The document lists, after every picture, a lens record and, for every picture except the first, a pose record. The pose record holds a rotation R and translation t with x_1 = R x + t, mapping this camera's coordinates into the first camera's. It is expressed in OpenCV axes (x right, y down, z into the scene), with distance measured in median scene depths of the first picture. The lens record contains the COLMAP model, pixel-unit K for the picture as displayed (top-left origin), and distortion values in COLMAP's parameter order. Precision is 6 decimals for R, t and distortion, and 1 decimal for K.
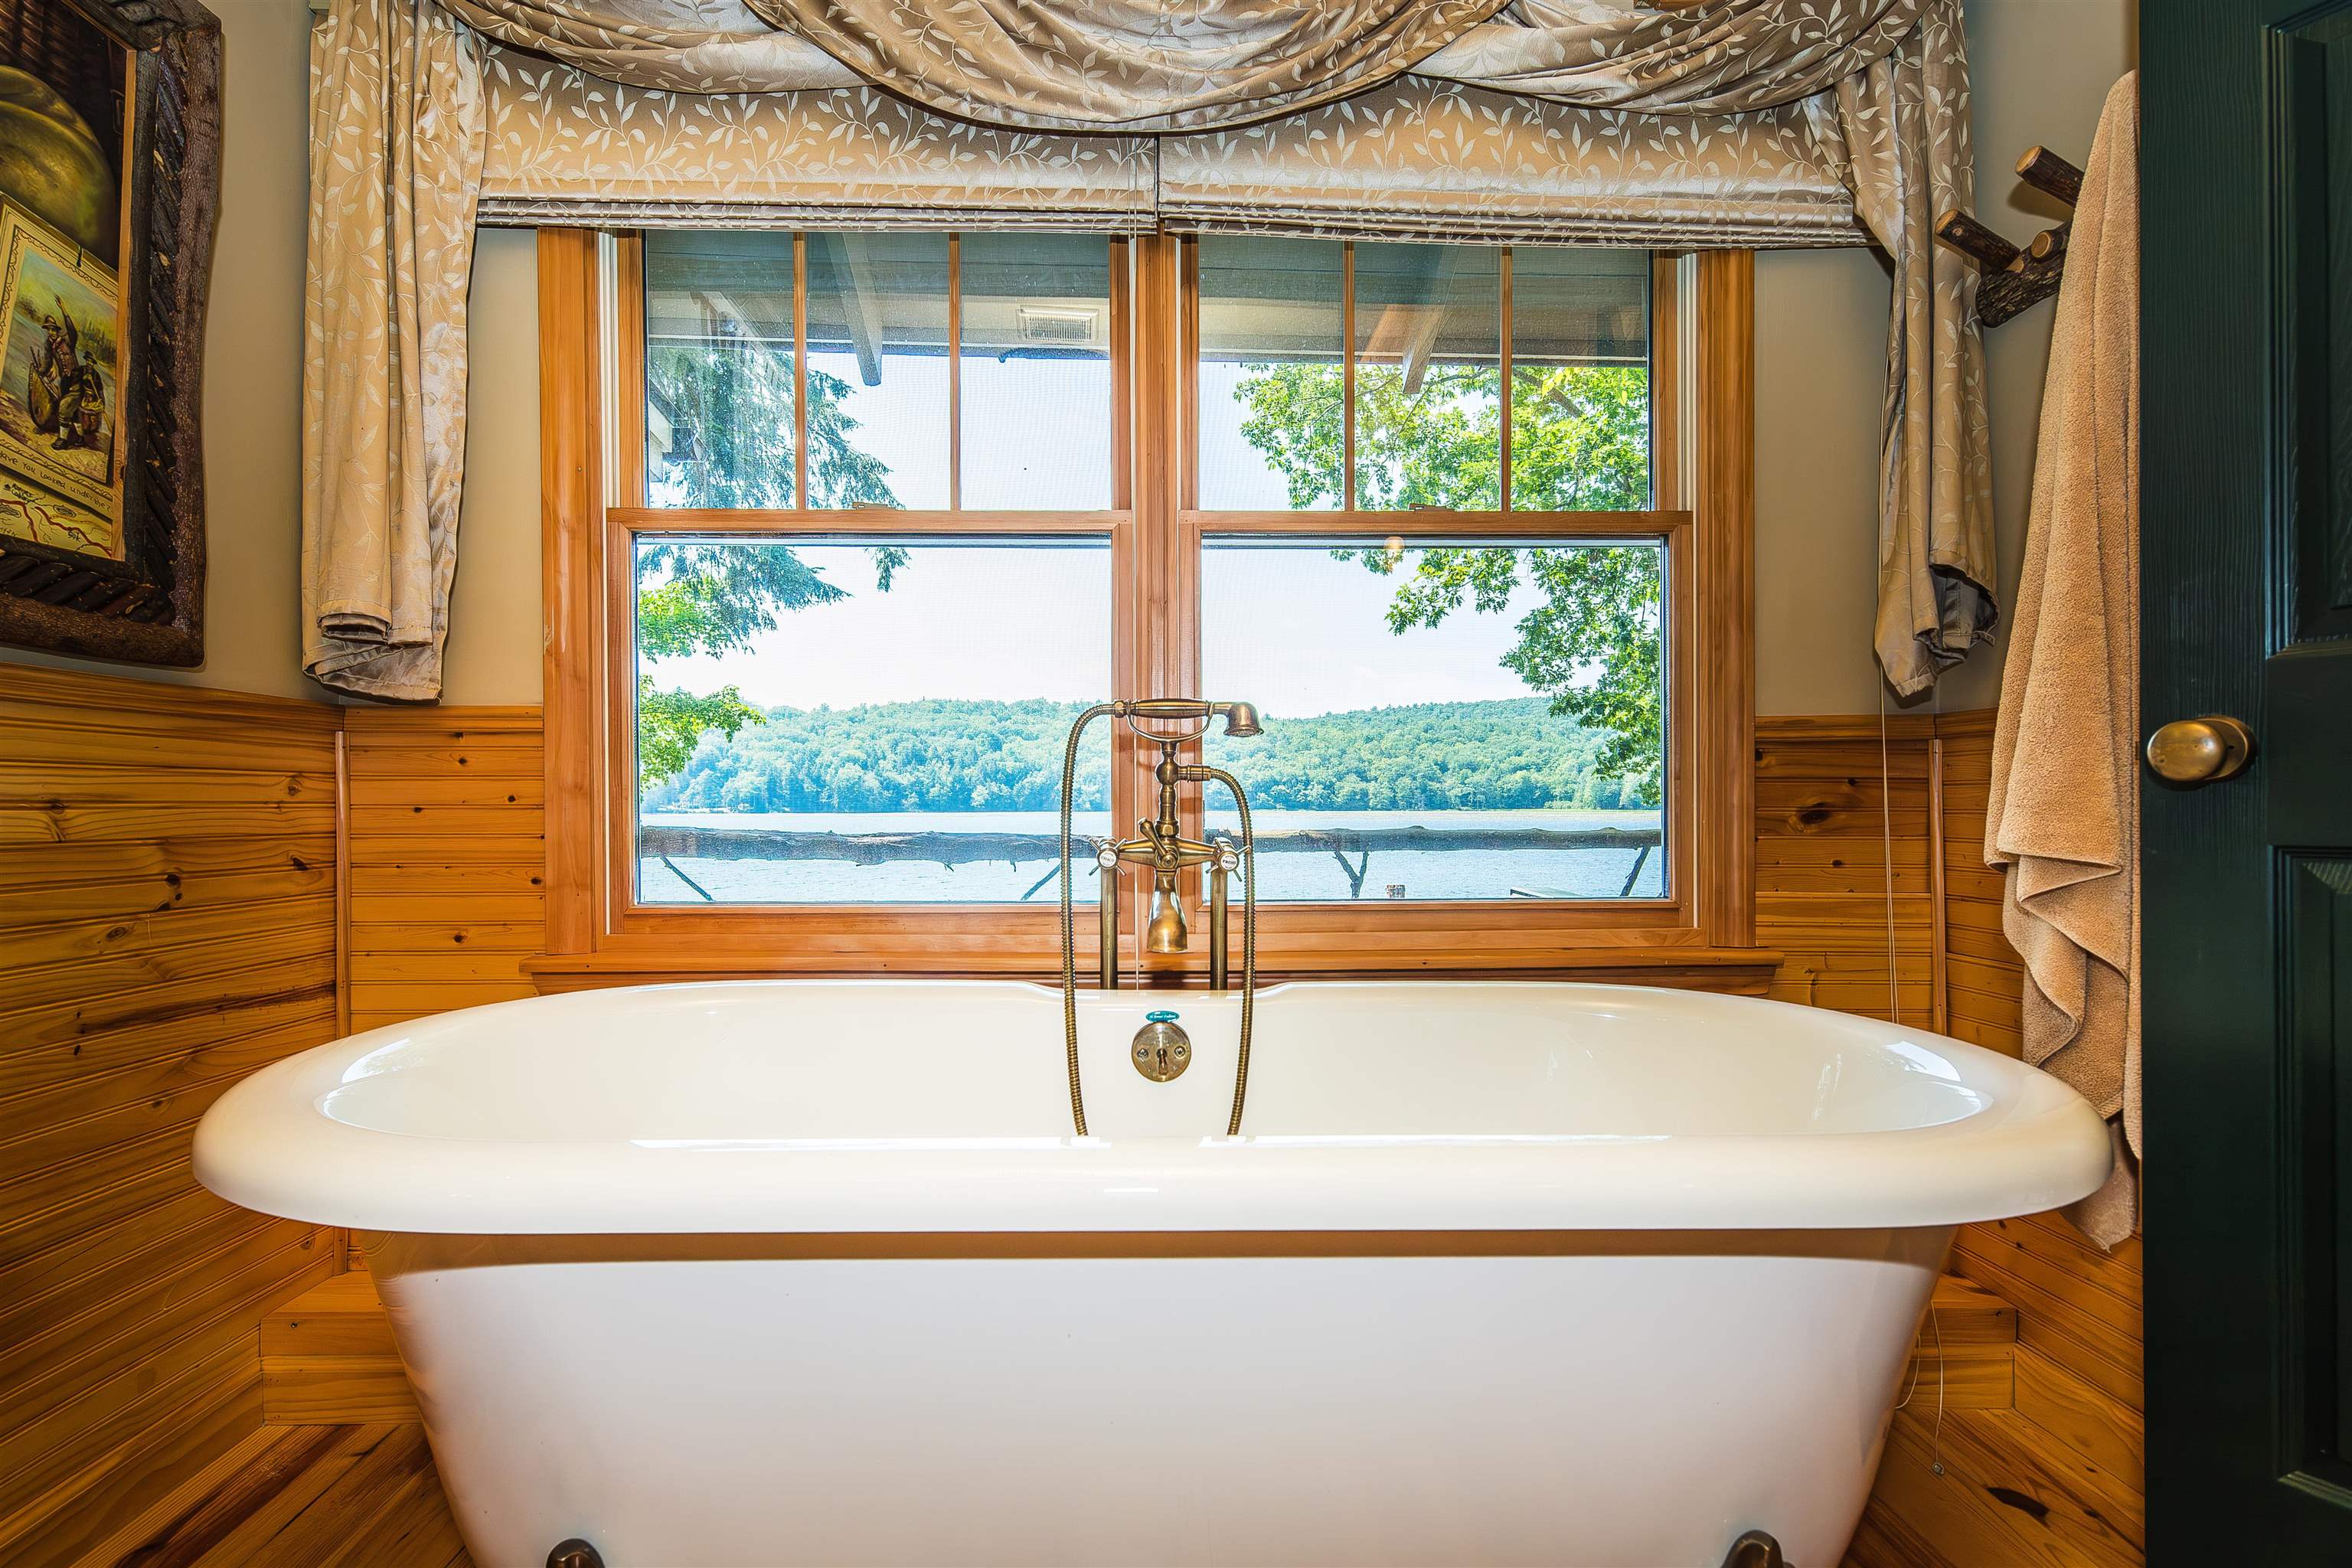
lens RADIAL K [[1165.6, 0, 1165.1], [0, 1165.6, 797.8], [0, 0, 1]] dist [0.008633, -0.001491]
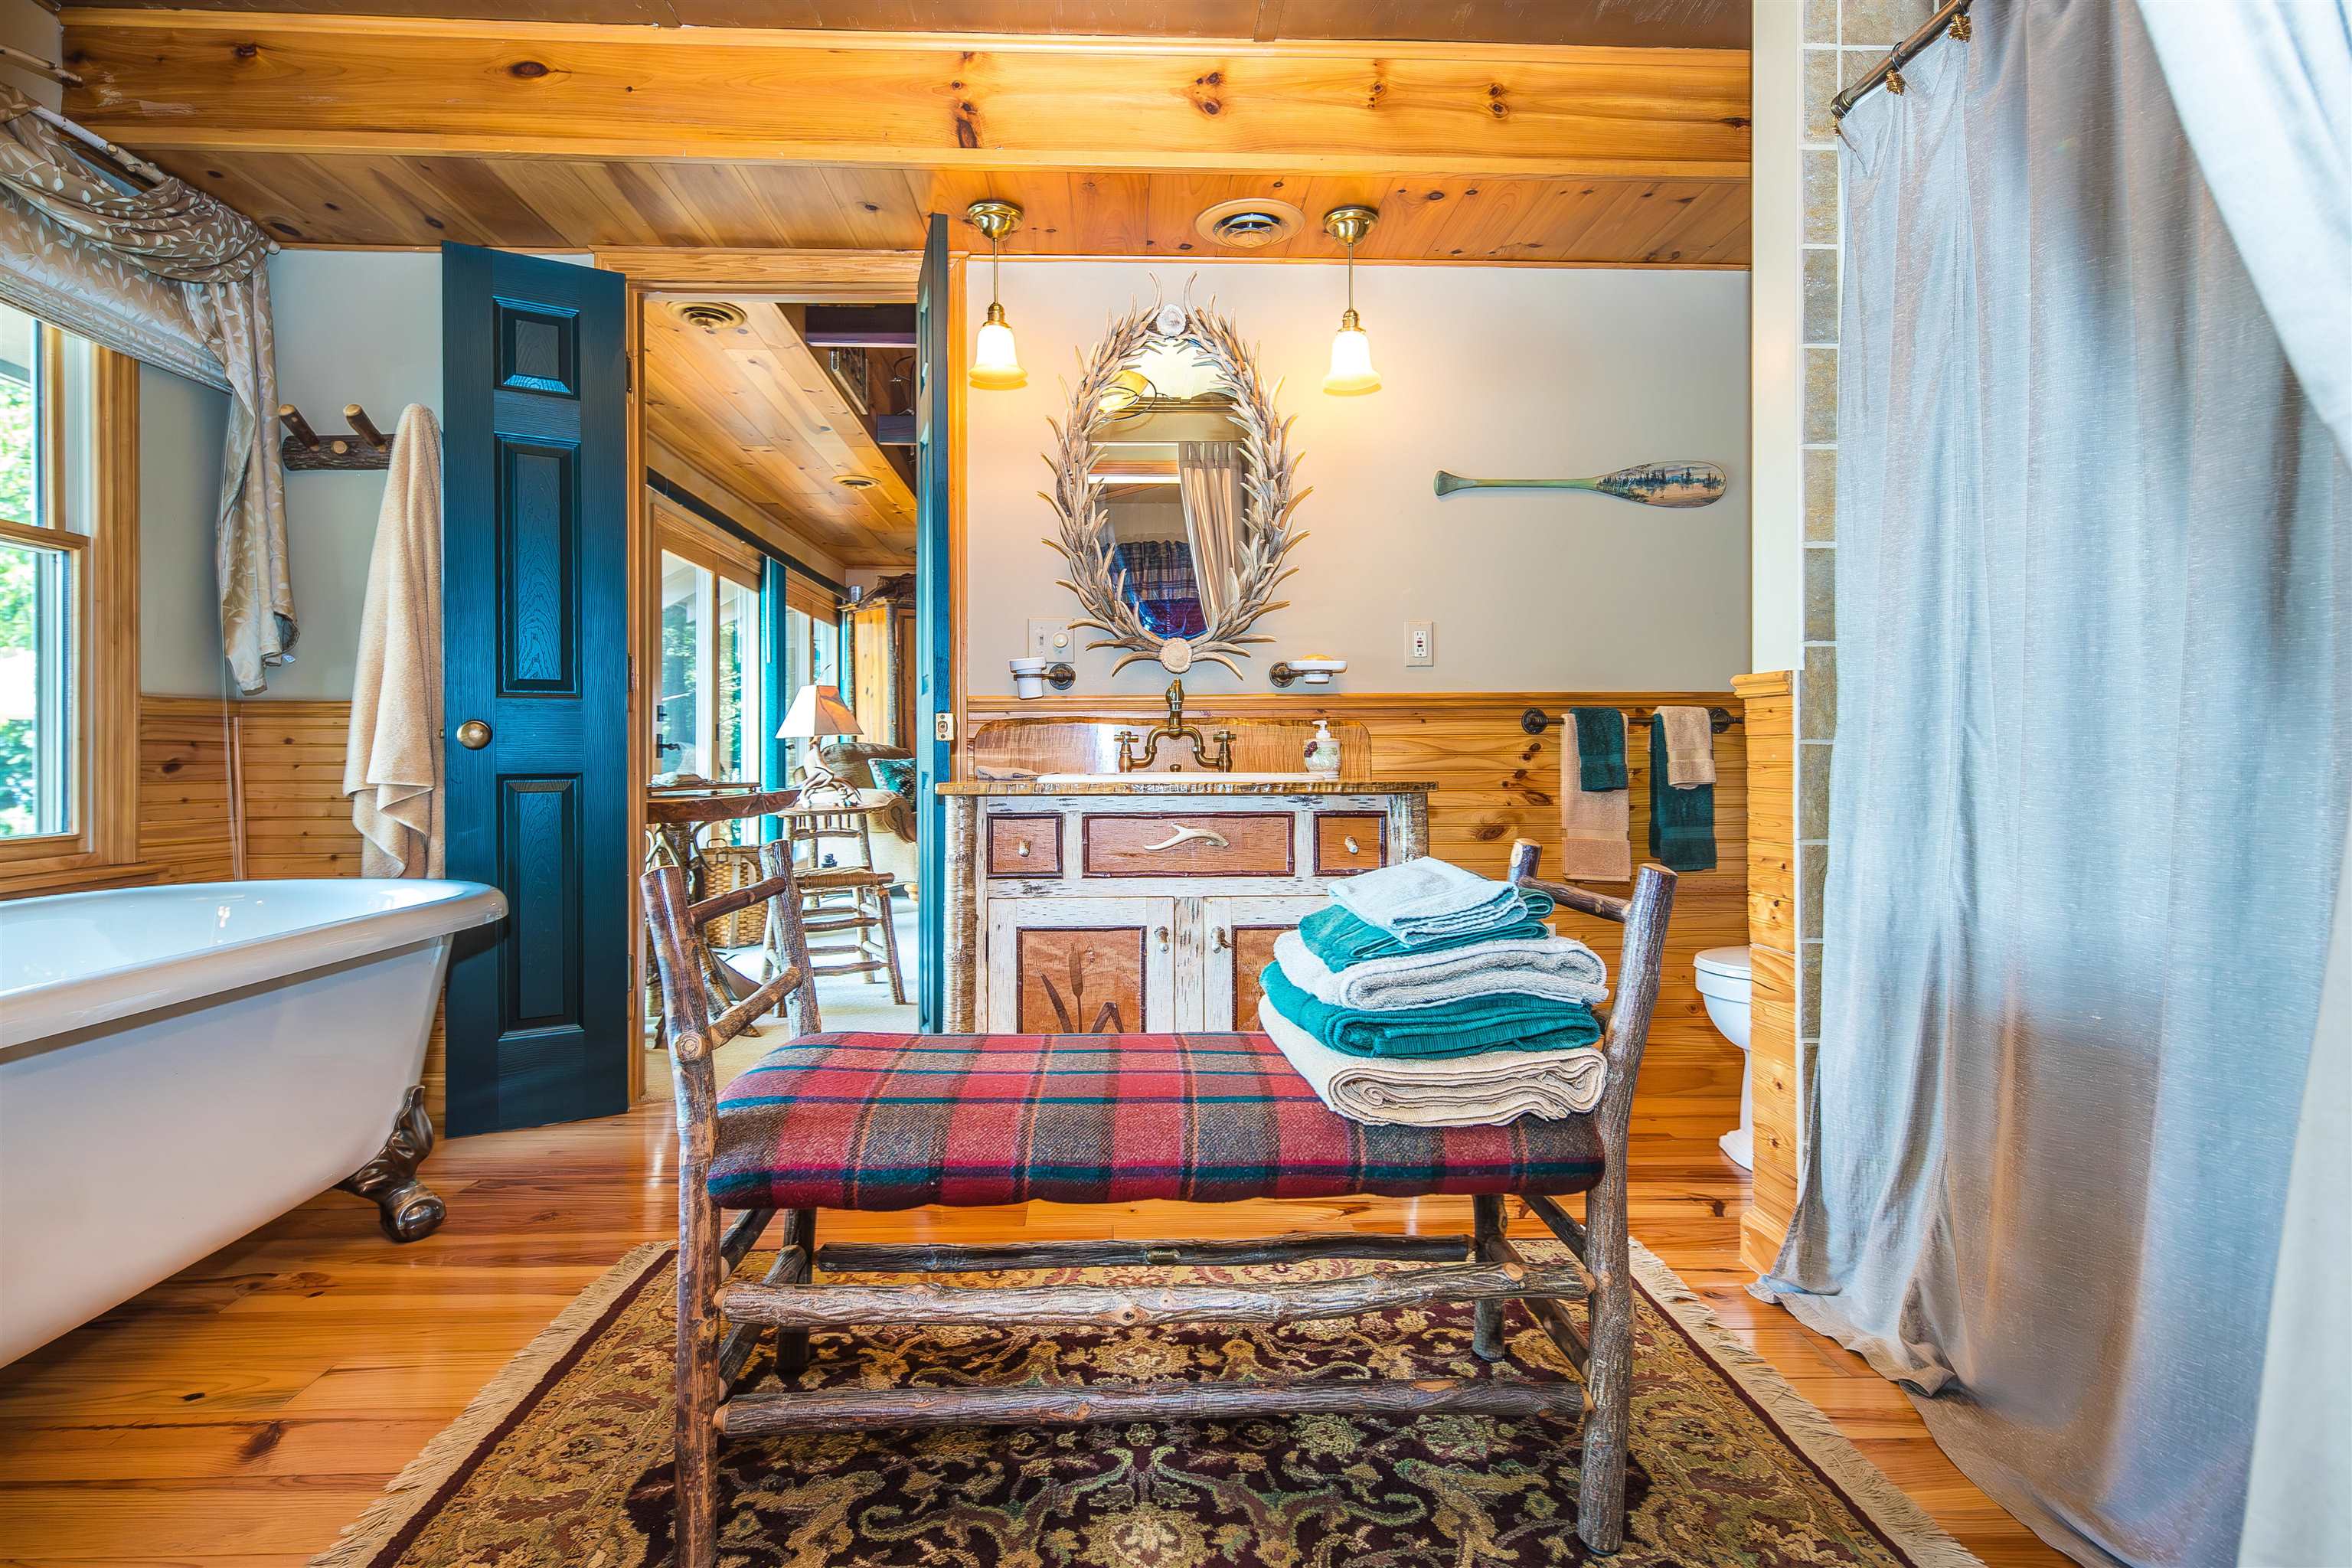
lens RADIAL K [[1165.6, 0, 1163.7], [0, 1165.6, 777.5], [0, 0, 1]] dist [0.008633, -0.001491]
pose [[-0.017418, -0.015164, 0.999733, -0.955360], [0.002326, 0.999882, 0.015207, 0.009243], [-0.999846, 0.002590, -0.017380, -0.201238]]
